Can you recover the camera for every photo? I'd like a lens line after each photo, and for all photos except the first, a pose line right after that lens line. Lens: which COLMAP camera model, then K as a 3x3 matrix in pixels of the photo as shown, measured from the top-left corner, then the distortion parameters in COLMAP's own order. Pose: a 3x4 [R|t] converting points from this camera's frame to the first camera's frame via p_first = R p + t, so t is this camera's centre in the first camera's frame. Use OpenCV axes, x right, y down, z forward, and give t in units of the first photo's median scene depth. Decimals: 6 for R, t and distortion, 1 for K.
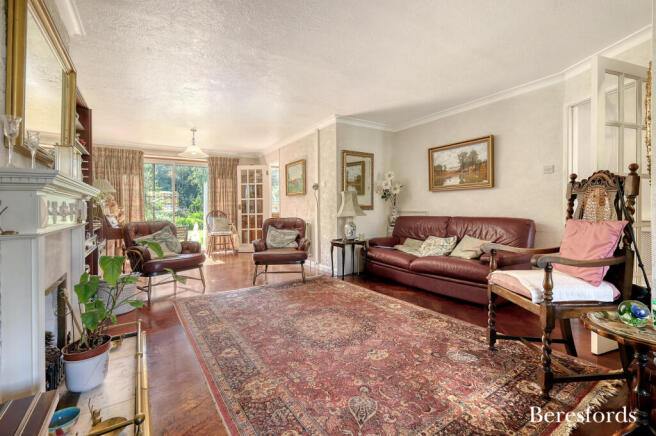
lens RADIAL K [[294.3, 0, 331.9], [0, 294.3, 213.0], [0, 0, 1]] dist [0.004343, -0.000494]
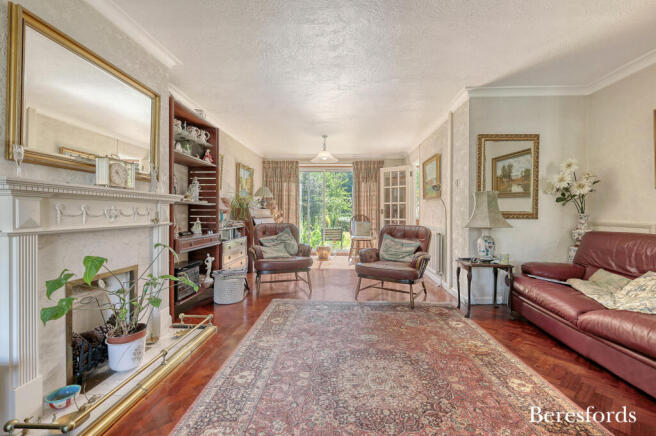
lens RADIAL K [[294.3, 0, 326.3], [0, 294.3, 214.6], [0, 0, 1]] dist [0.004343, -0.000494]
pose [[0.801458, 0.023117, -0.597604, 0.174768], [-0.028494, 0.999594, 0.000454, -0.008904], [0.597372, 0.016664, 0.801791, 0.206998]]
